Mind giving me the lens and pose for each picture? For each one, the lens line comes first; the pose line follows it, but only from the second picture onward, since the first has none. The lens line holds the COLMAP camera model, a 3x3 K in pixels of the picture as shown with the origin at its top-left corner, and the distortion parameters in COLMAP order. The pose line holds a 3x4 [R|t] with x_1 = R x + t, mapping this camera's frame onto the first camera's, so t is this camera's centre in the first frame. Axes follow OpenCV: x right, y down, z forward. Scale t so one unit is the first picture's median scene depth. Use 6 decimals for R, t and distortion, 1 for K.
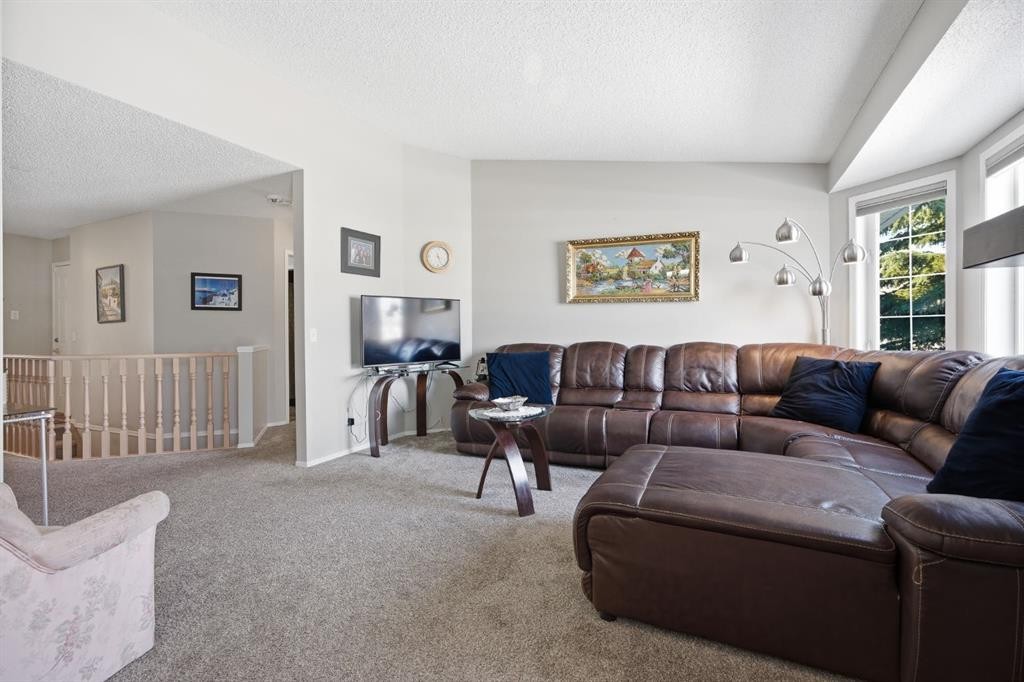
lens RADIAL K [[467.8, 0, 516.8], [0, 467.8, 336.3], [0, 0, 1]] dist [-0.005358, 0.000130]
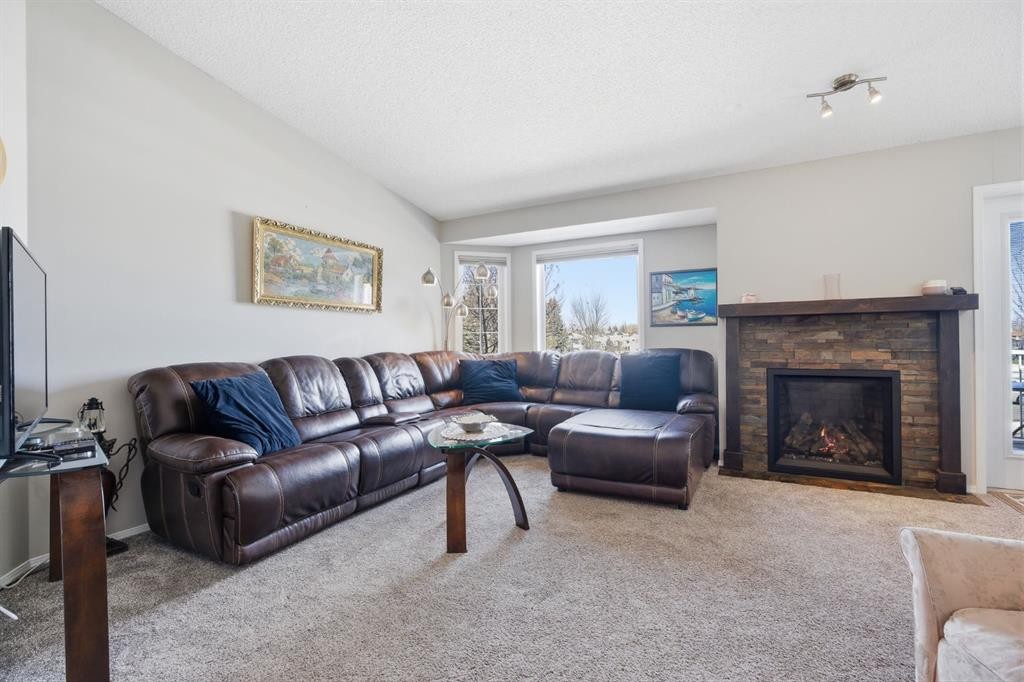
lens RADIAL K [[467.8, 0, 516.0], [0, 467.8, 339.5], [0, 0, 1]] dist [-0.005358, 0.000130]
pose [[0.038132, 0.008896, 0.999233, -0.600574], [0.029752, 0.999507, -0.010033, 0.001939], [-0.998830, 0.030112, 0.037849, 0.610181]]
